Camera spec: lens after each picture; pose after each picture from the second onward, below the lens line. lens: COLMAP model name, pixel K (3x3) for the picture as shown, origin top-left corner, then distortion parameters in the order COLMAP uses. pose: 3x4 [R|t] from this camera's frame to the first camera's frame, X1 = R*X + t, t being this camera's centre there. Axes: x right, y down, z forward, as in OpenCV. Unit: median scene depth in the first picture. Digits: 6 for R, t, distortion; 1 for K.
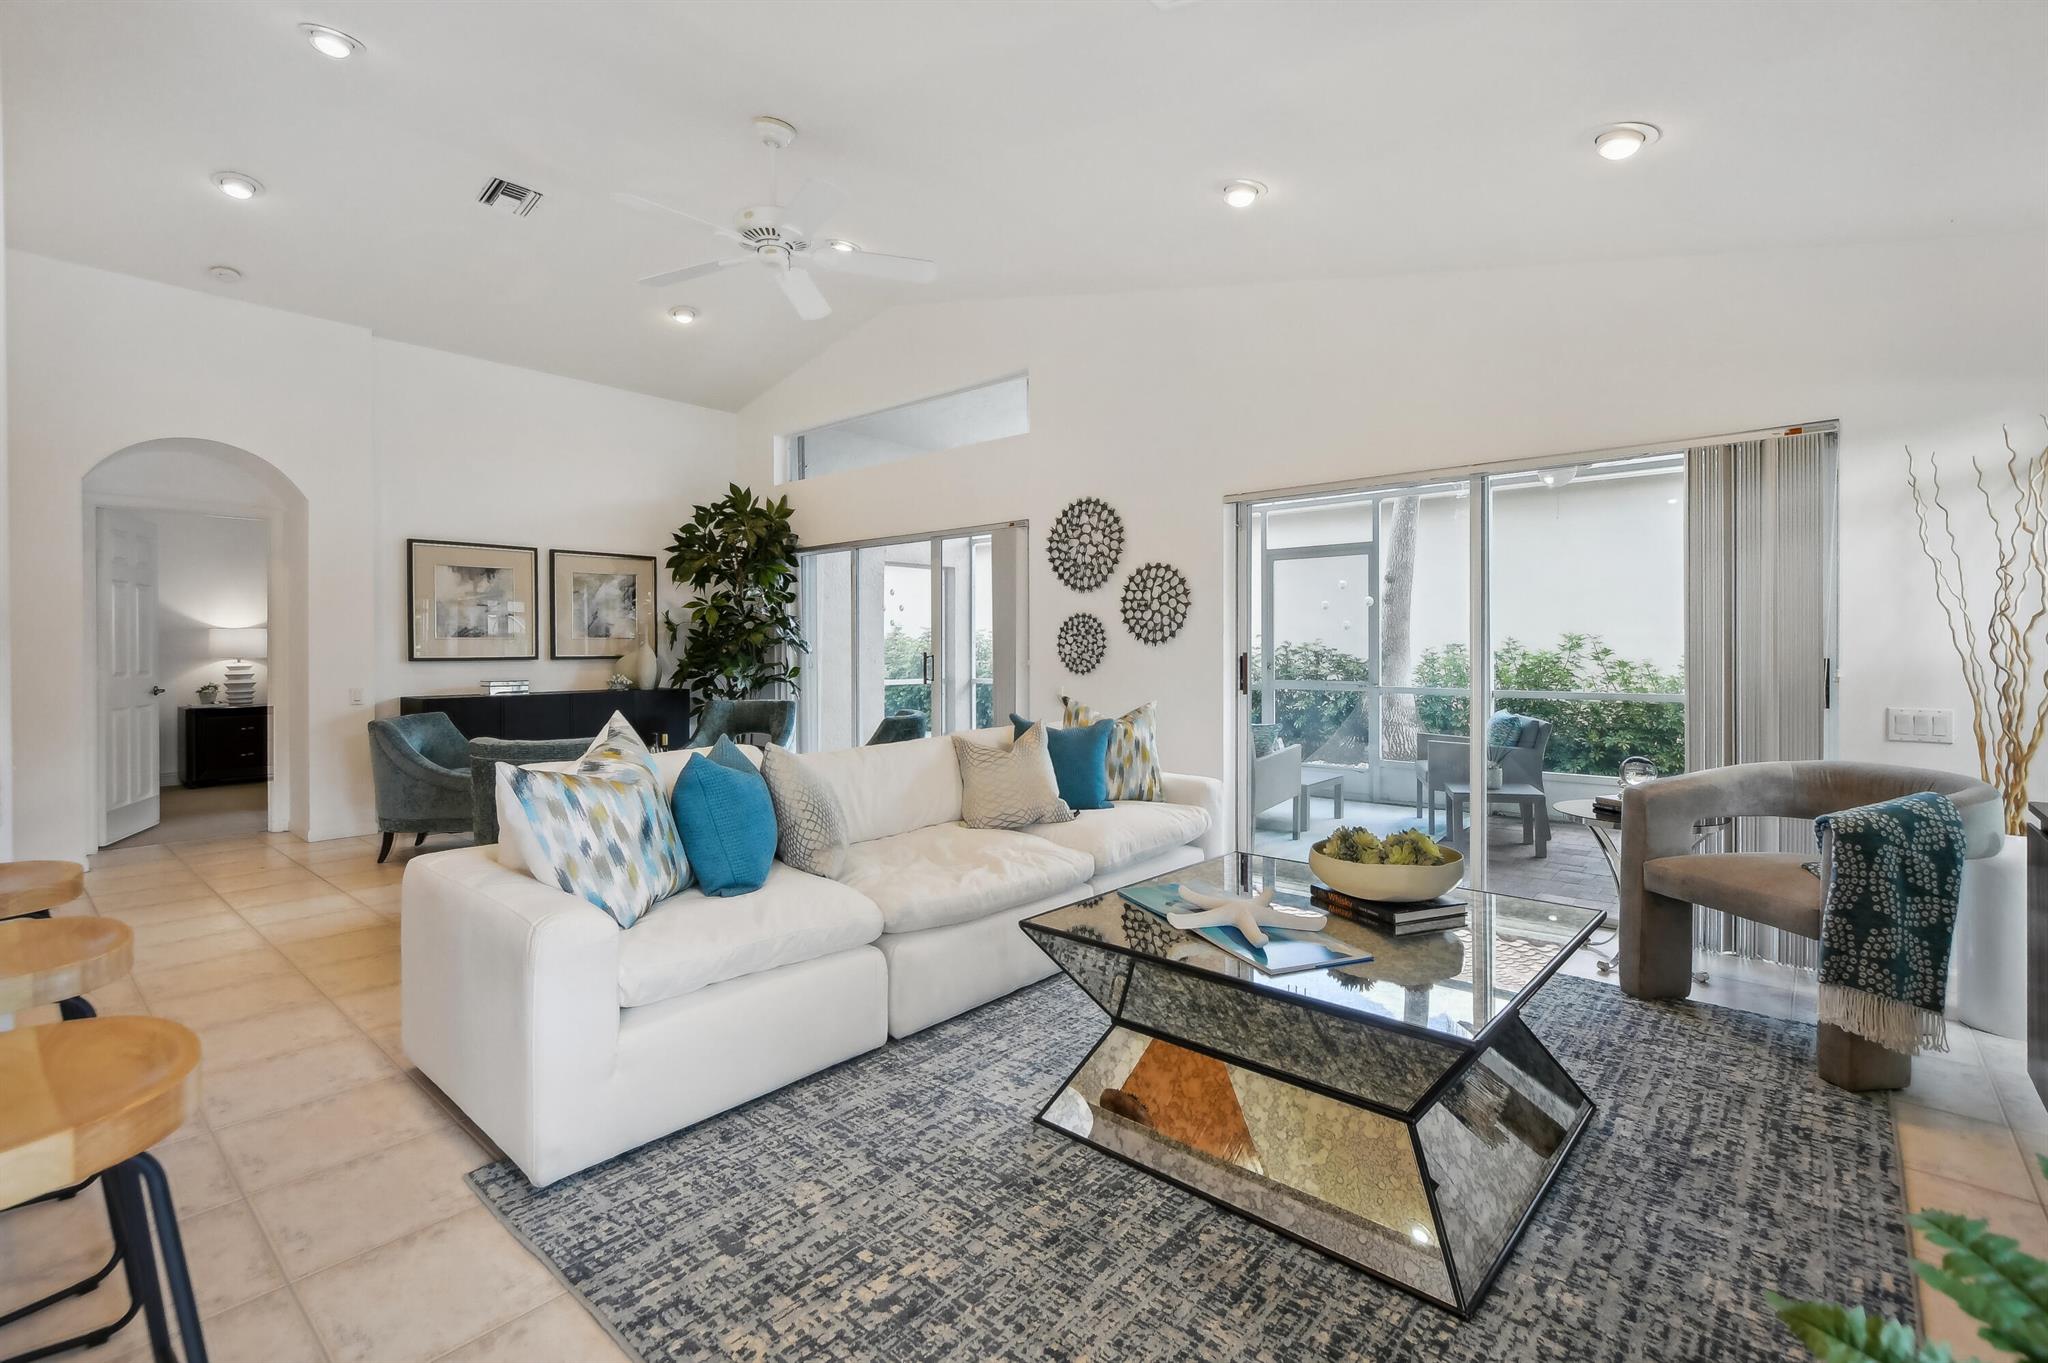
lens RADIAL K [[918.4, 0, 1023.7], [0, 918.4, 648.3], [0, 0, 1]] dist [-0.000775, -0.000296]
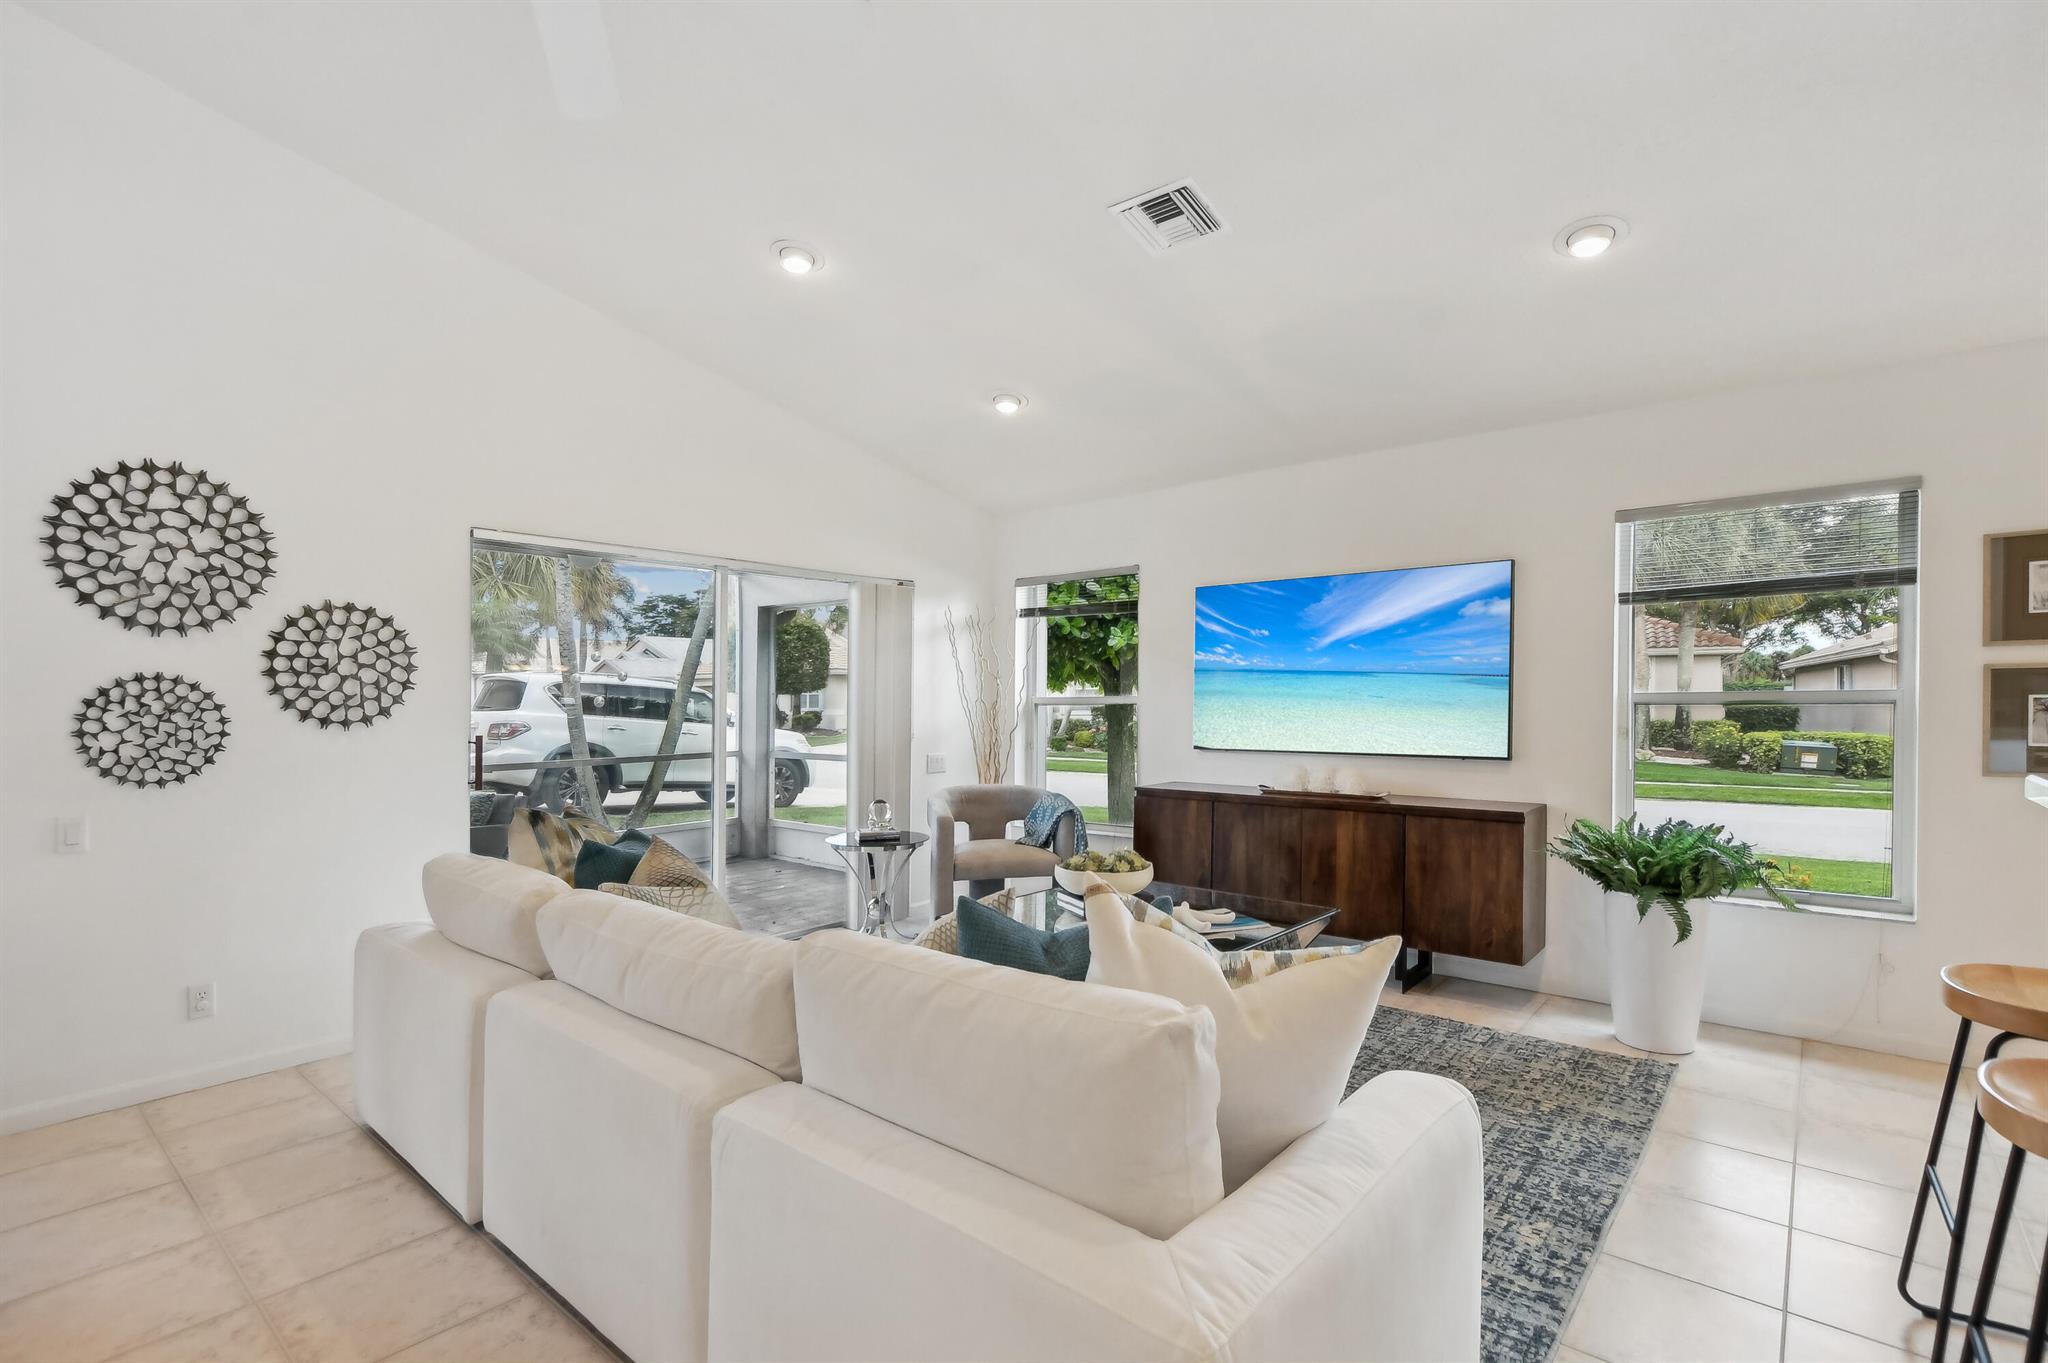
lens RADIAL K [[954.7, 0, 1002.8], [0, 954.7, 687.5], [0, 0, 1]] dist [-0.000936, -0.000080]
pose [[0.000416, 0.016197, 0.999869, -0.514129], [0.004462, 0.999859, -0.016199, -0.019274], [-0.999990, 0.004468, 0.000344, 0.522691]]
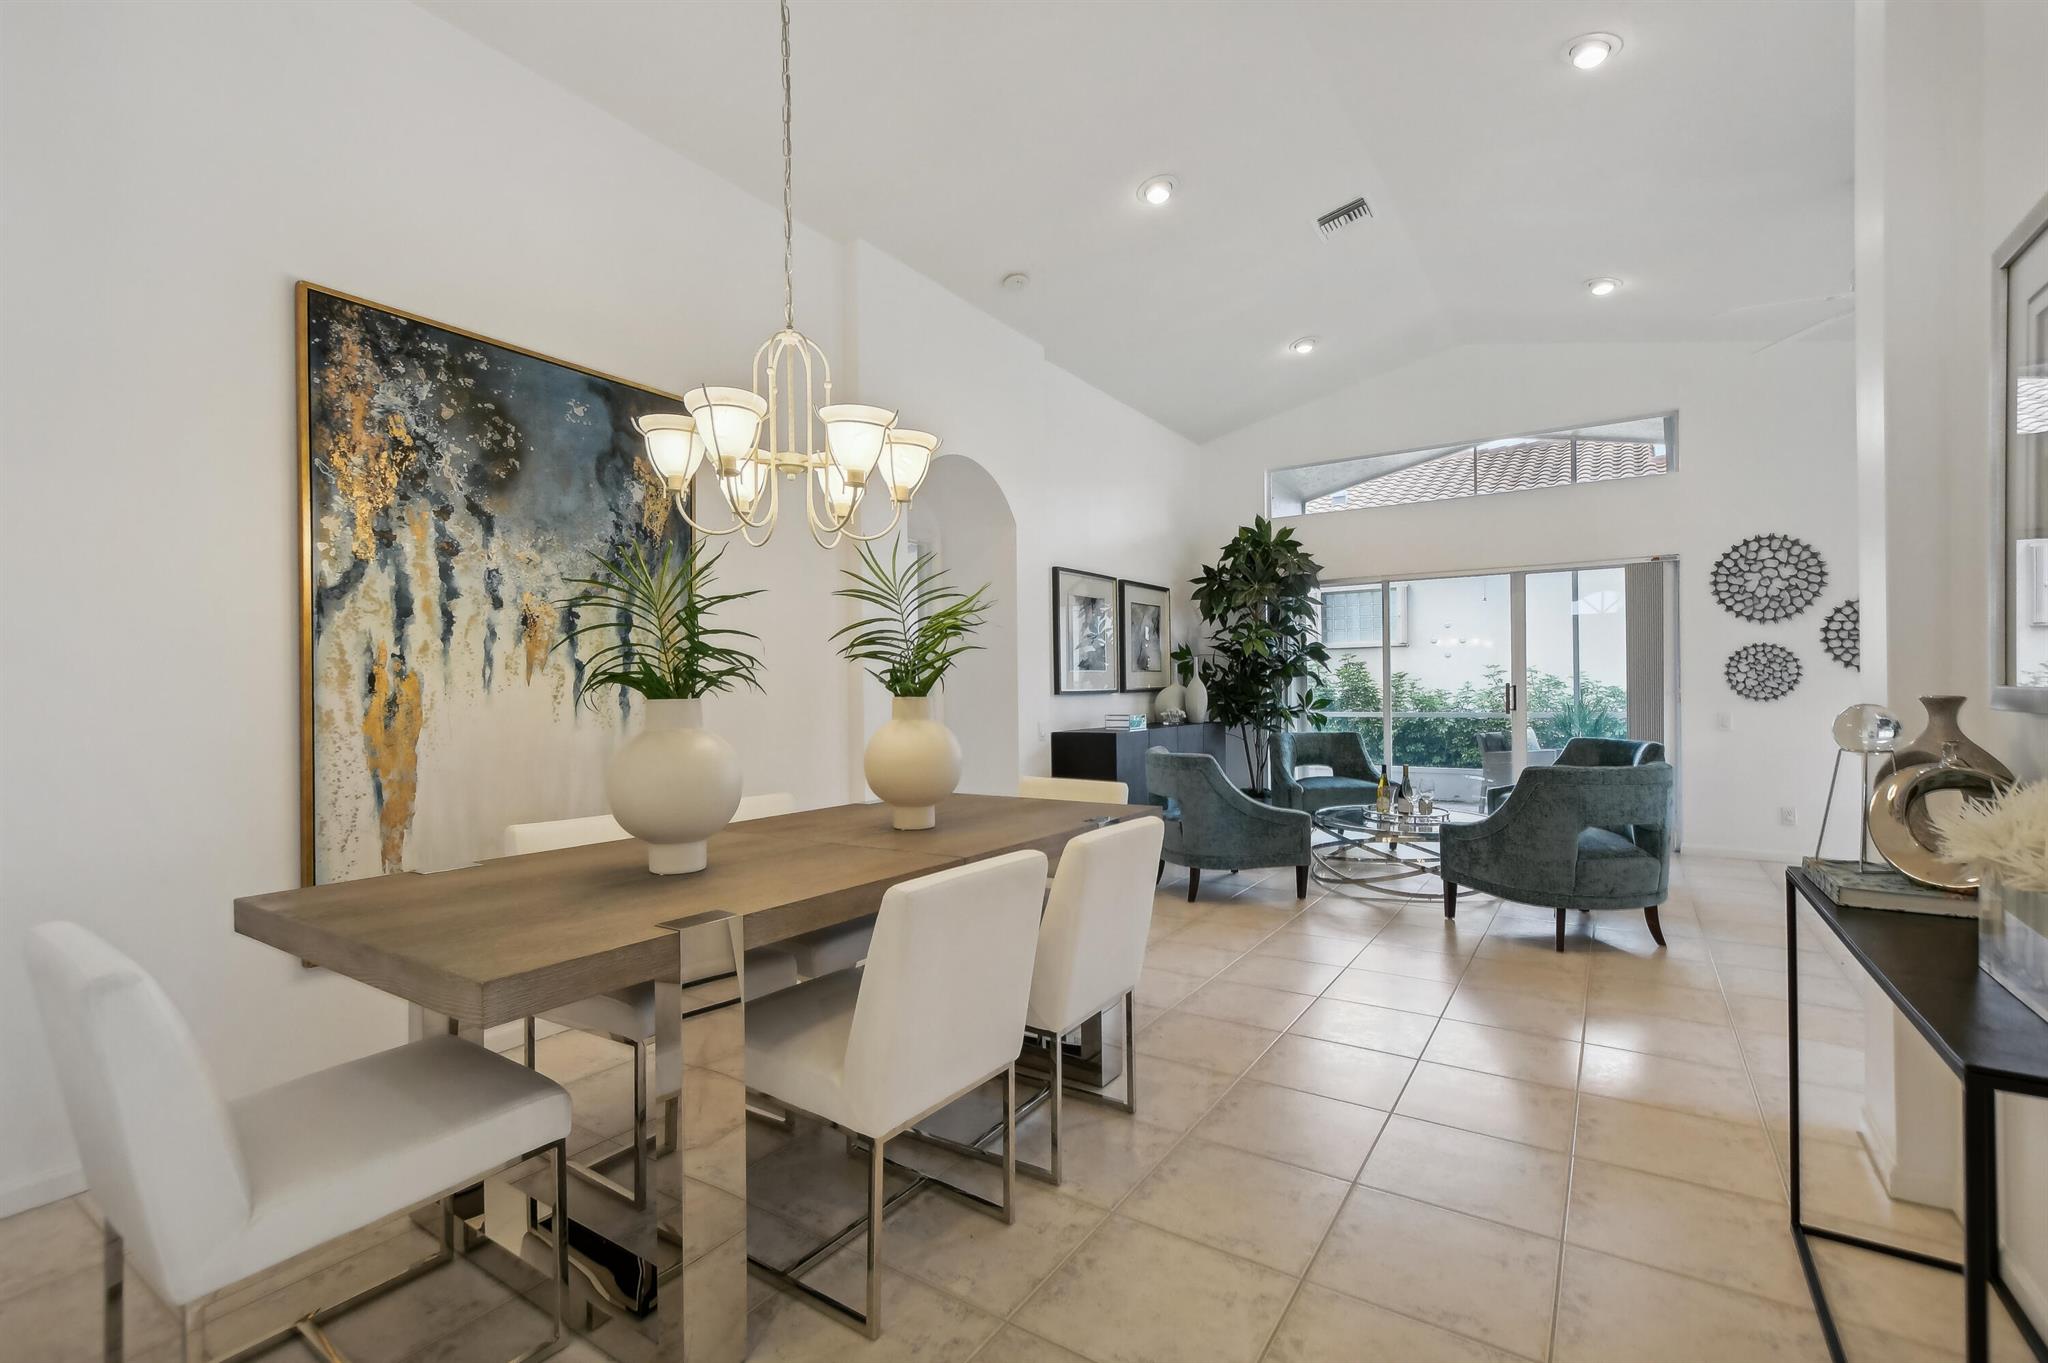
lens RADIAL K [[908.7, 0, 1028.2], [0, 908.7, 688.7], [0, 0, 1]] dist [-0.000991, 0.006170]
pose [[0.990458, -0.007798, 0.137592, -0.956965], [0.007442, 0.999967, 0.003104, 0.005136], [-0.137612, -0.002051, 0.990484, 0.078271]]
